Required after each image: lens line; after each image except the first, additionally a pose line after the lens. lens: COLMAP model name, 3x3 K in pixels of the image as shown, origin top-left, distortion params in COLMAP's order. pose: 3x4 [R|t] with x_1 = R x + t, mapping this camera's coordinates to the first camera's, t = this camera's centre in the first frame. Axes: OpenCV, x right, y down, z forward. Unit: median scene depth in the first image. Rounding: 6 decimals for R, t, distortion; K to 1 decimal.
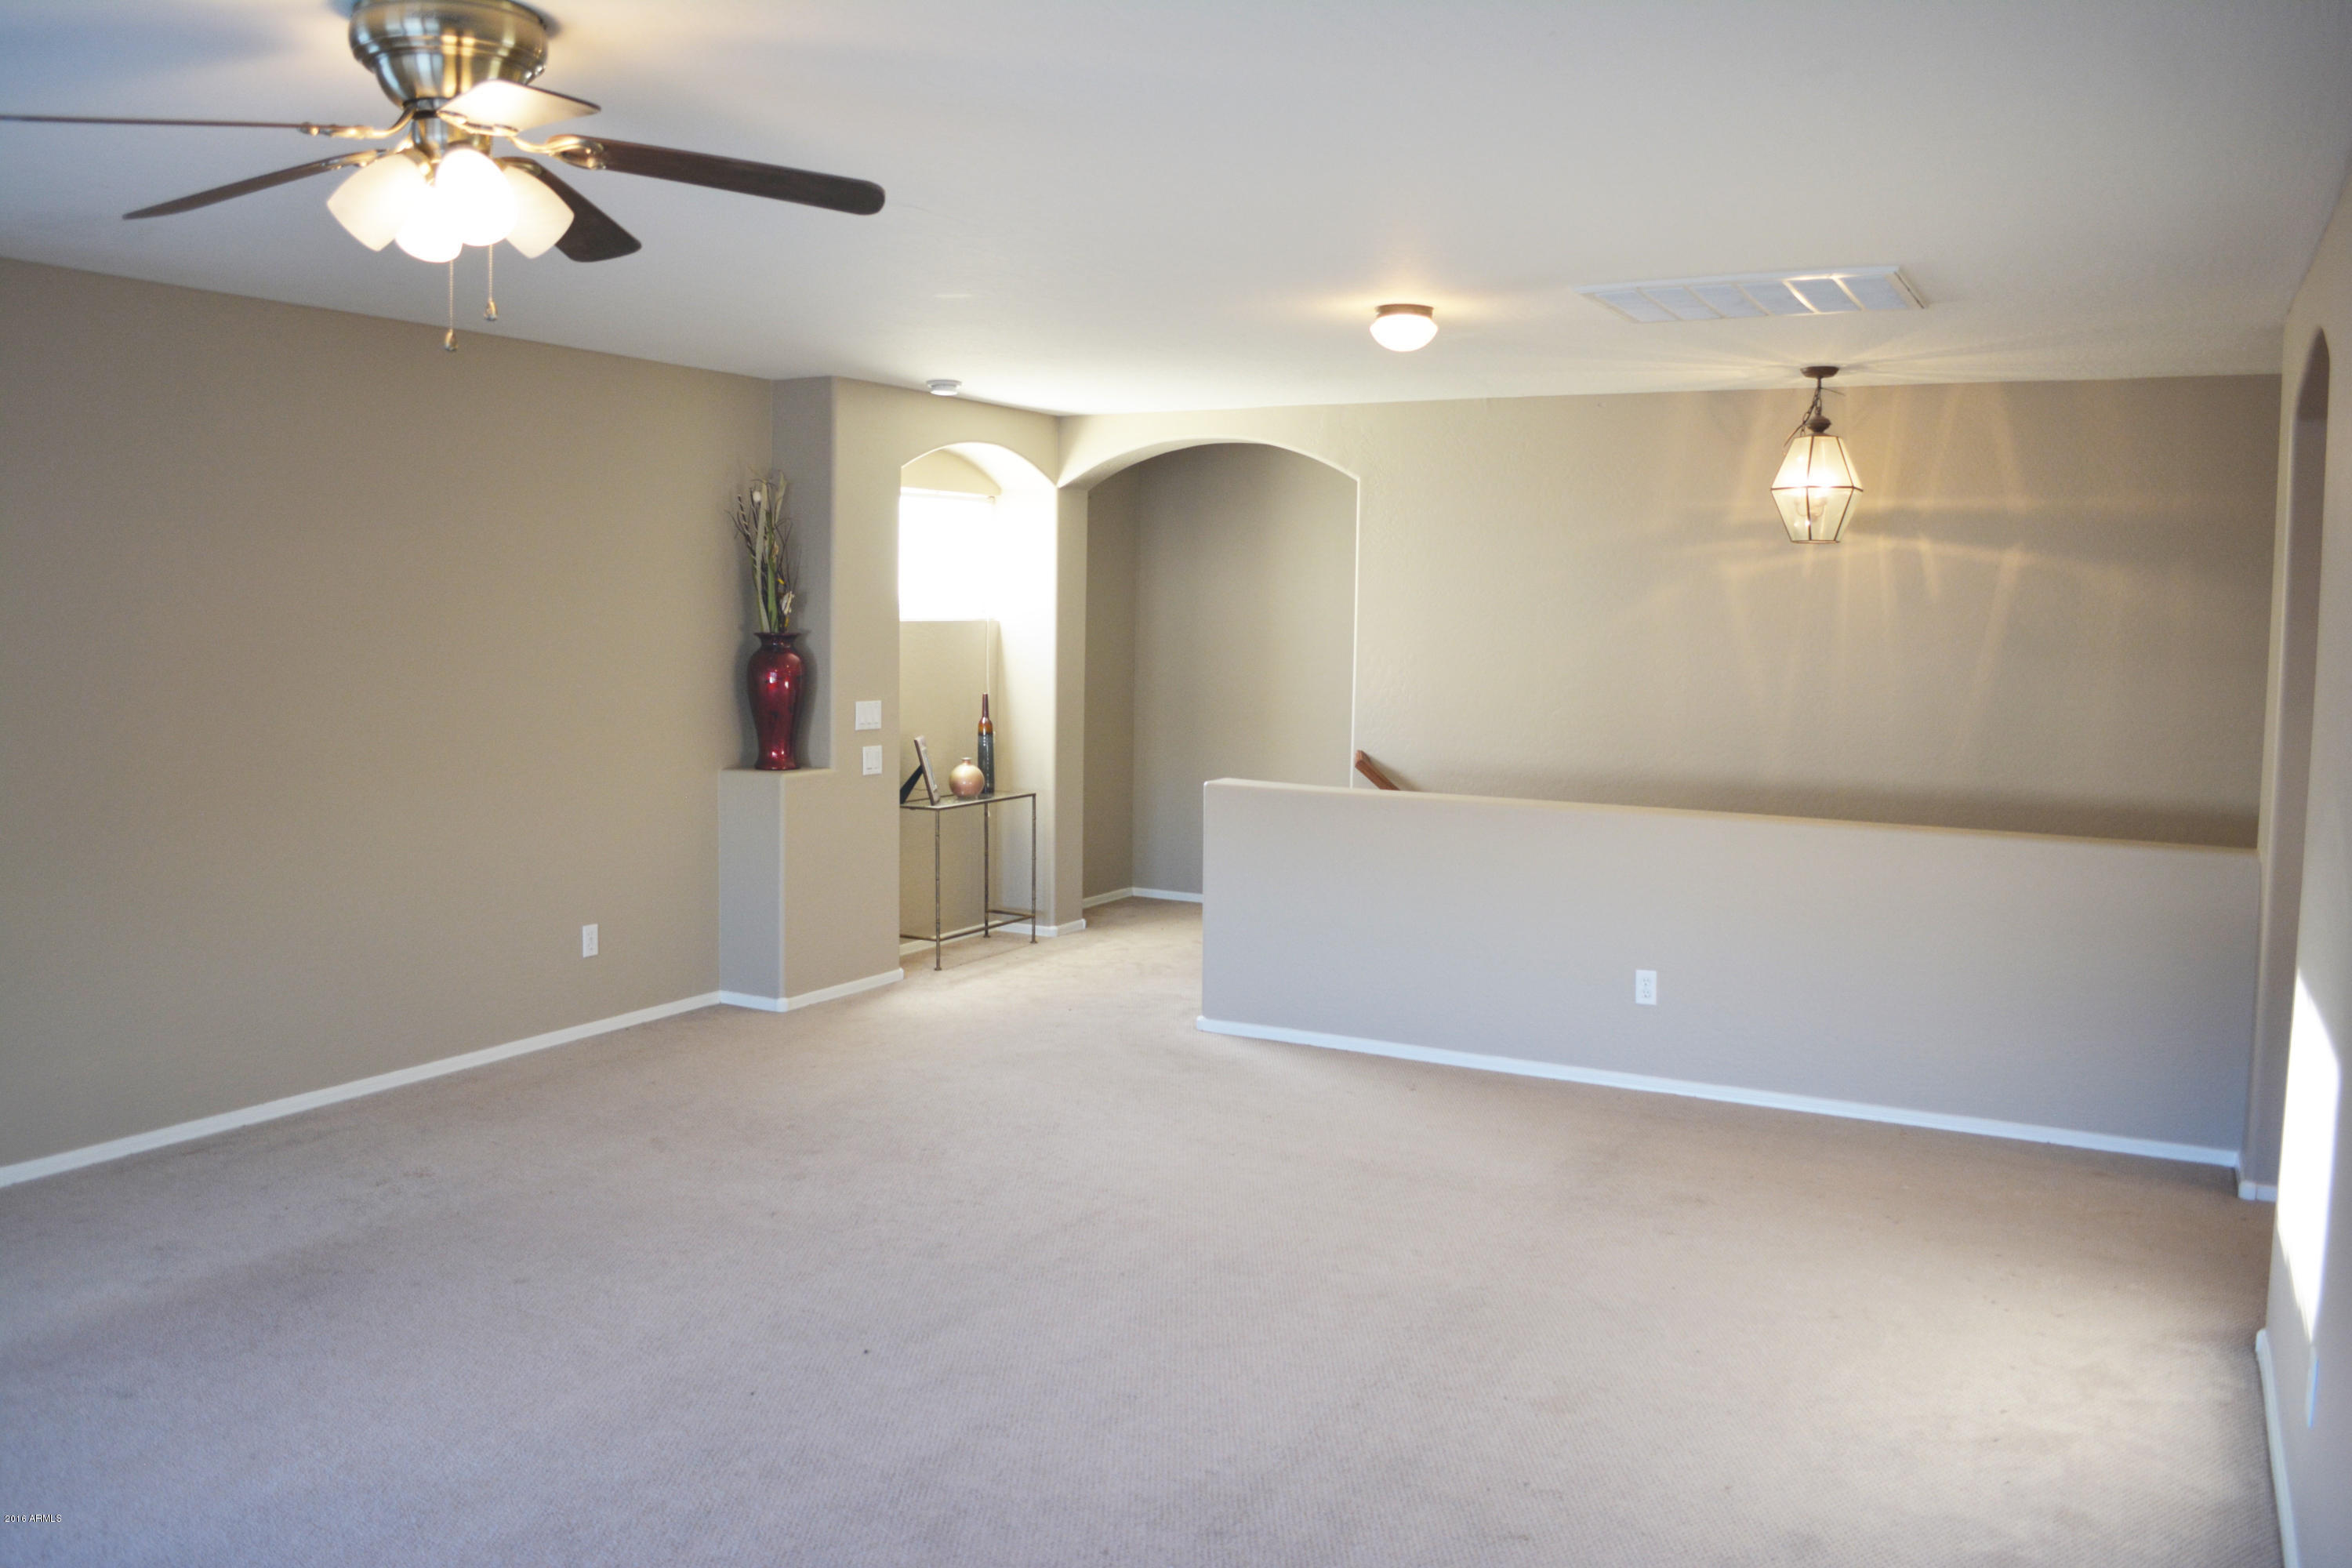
lens RADIAL K [[1878.3, 0, 1176.0], [0, 1878.3, 784.0], [0, 0, 1]] dist [-0.077100, 0.001037]
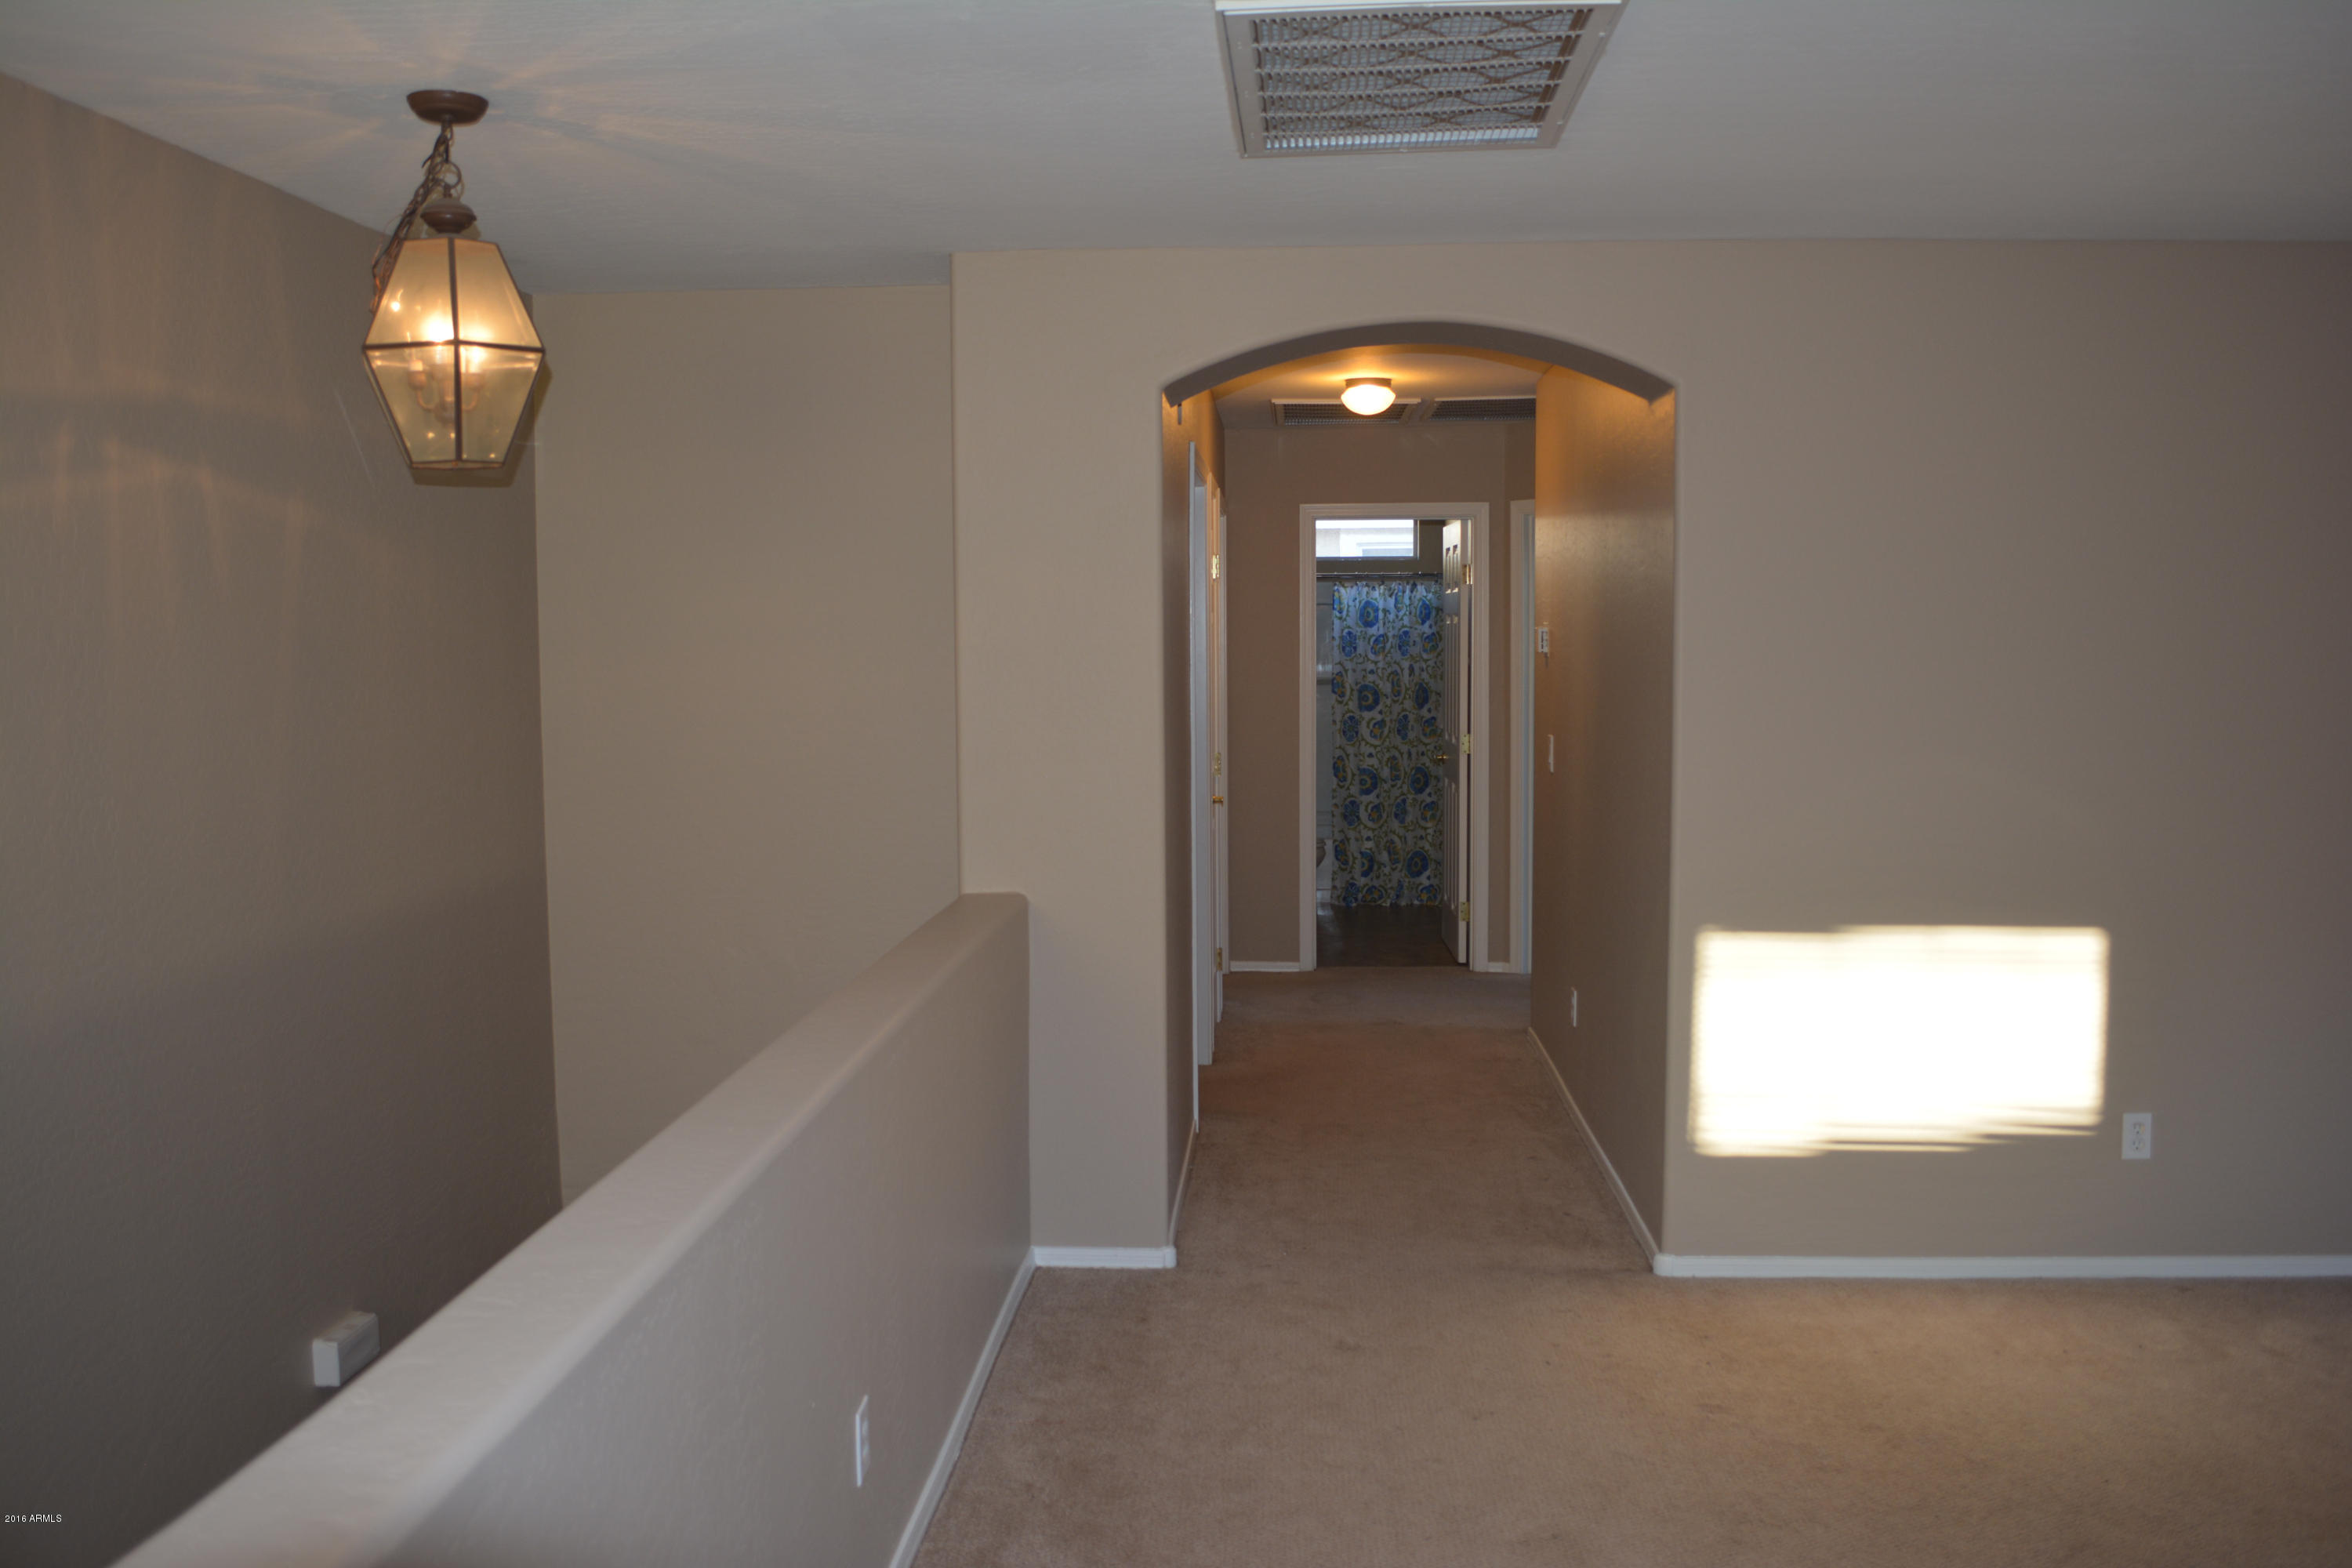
lens RADIAL K [[1878.3, 0, 1176.0], [0, 1878.3, 784.0], [0, 0, 1]] dist [-0.077100, 0.001037]
pose [[-0.376180, -0.090816, 0.922085, -0.173477], [0.086609, 0.987381, 0.132580, -0.094896], [-0.922490, 0.129735, -0.363568, 1.002731]]
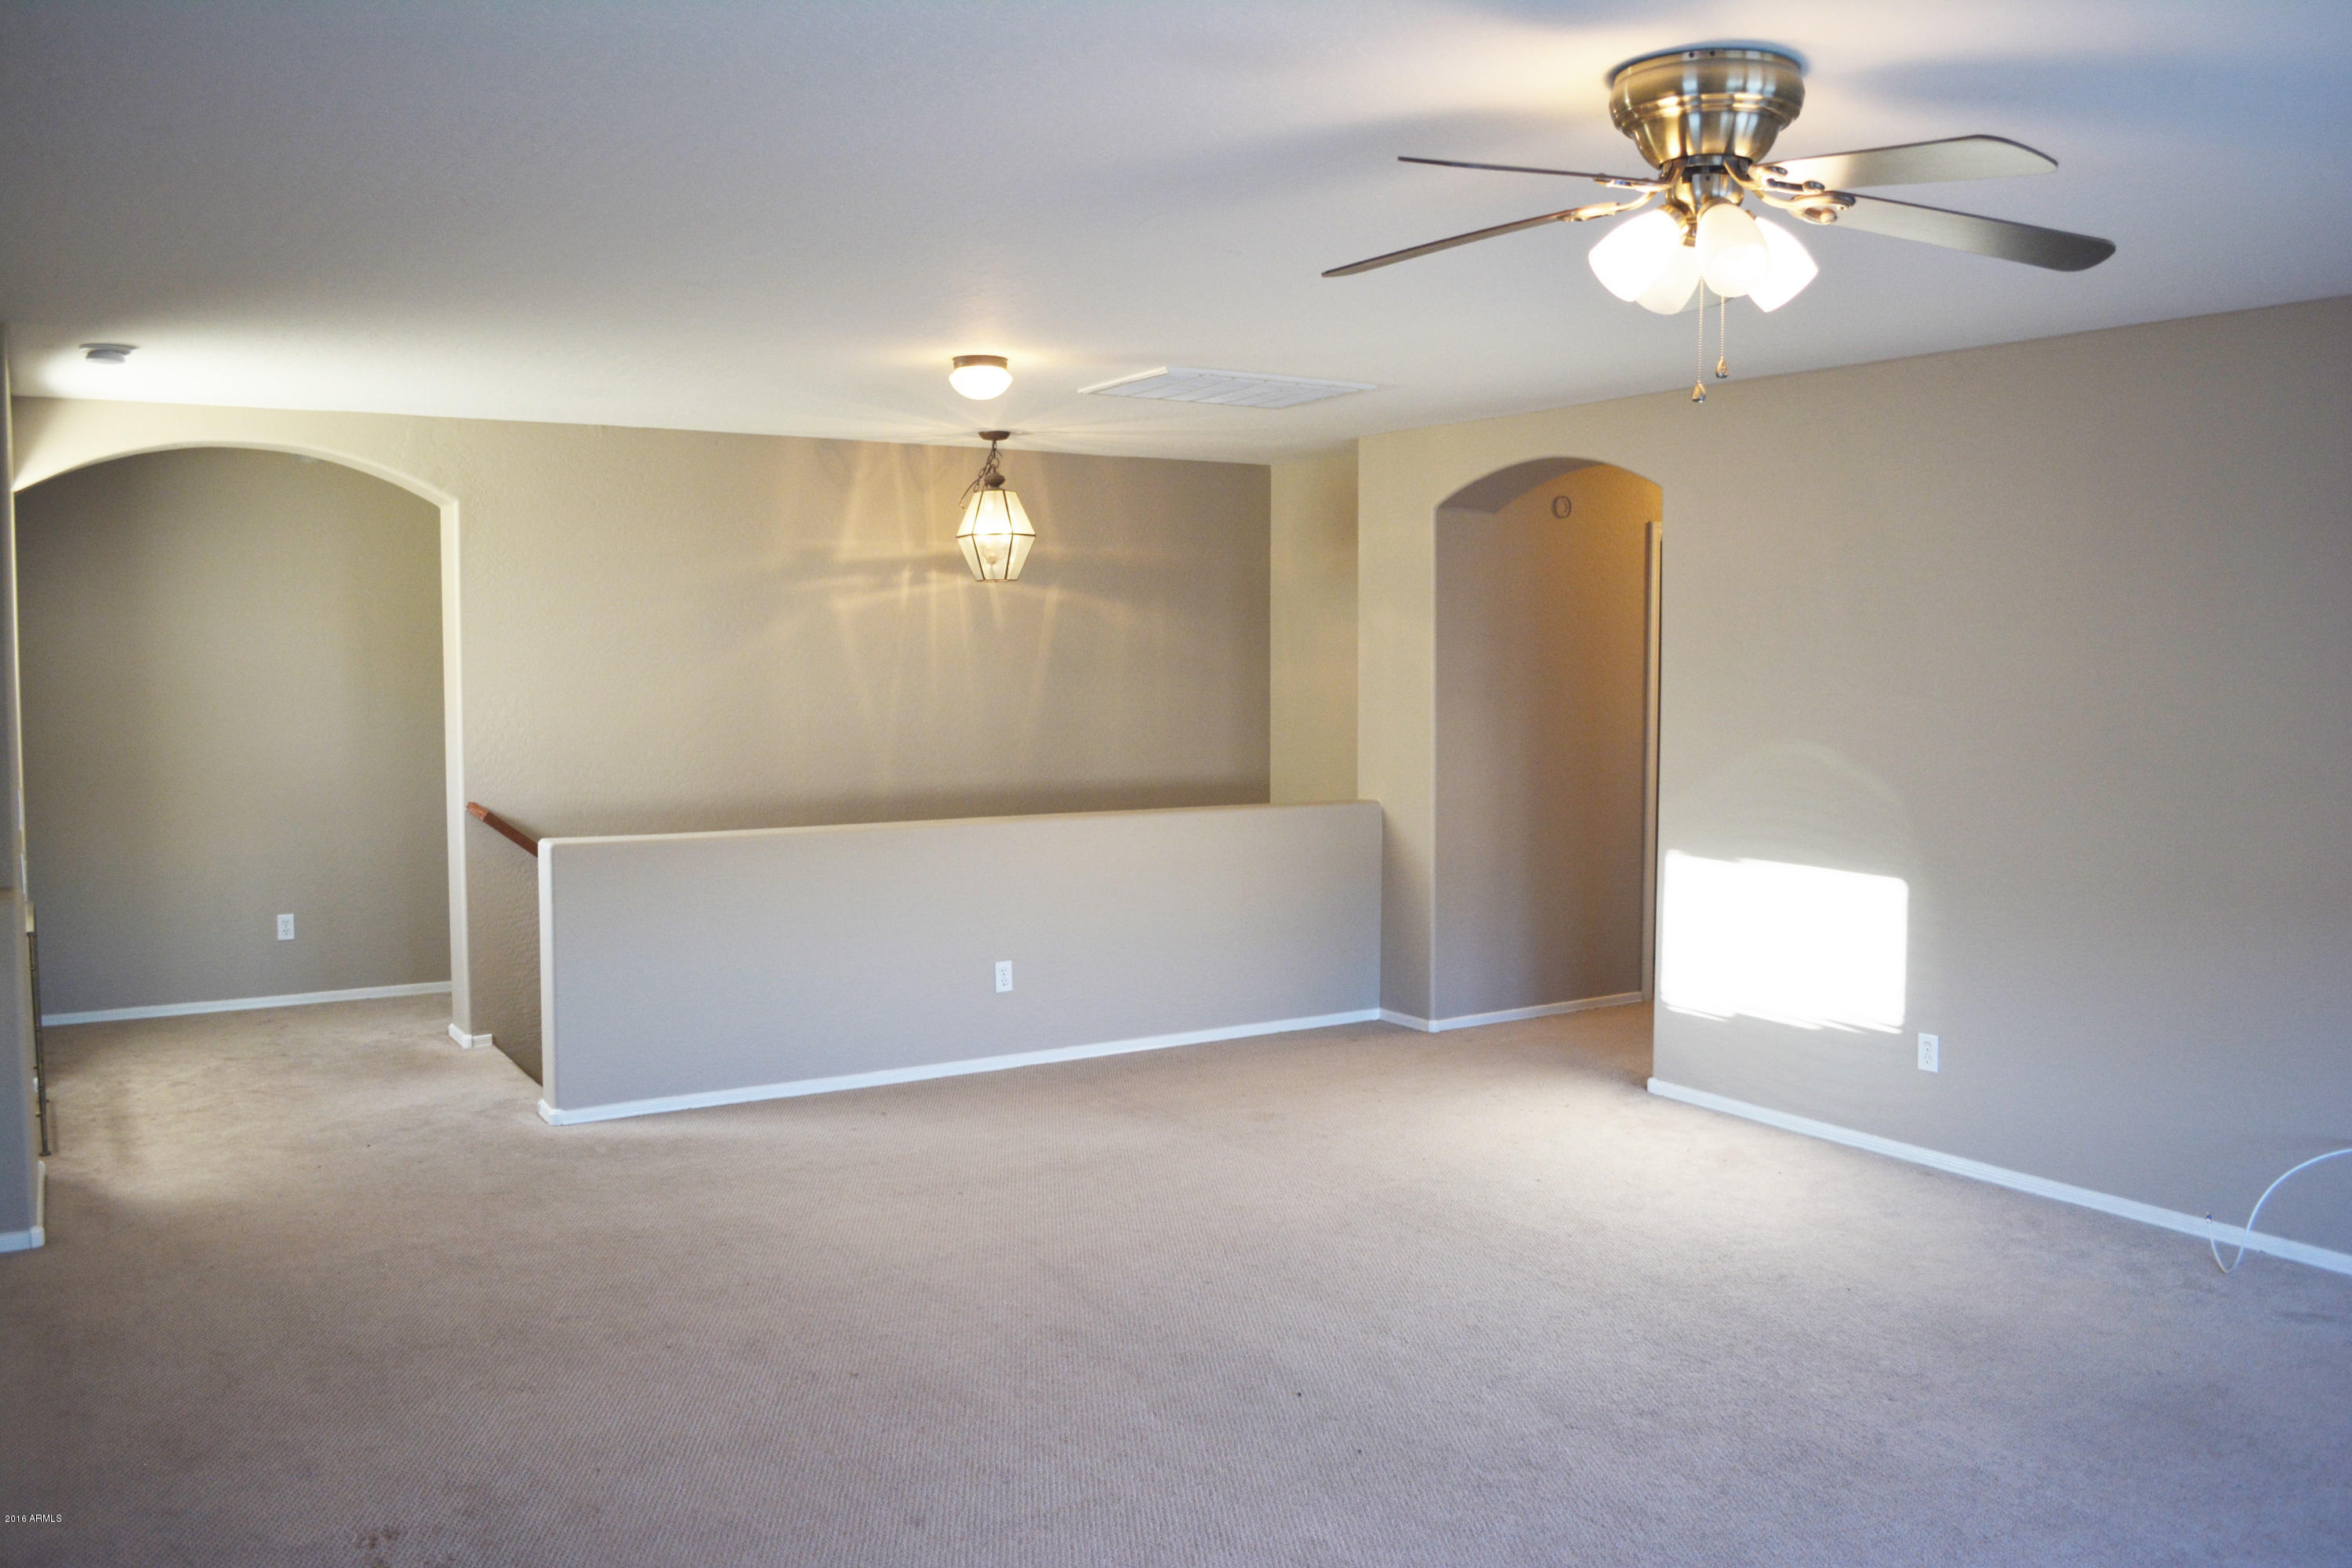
lens RADIAL K [[1878.3, 0, 1176.0], [0, 1878.3, 784.0], [0, 0, 1]] dist [-0.077100, 0.001037]
pose [[0.512916, -0.077104, 0.854969, -0.607729], [0.088354, 0.995411, 0.036764, -0.036018], [-0.853880, 0.056683, 0.517374, 0.298932]]
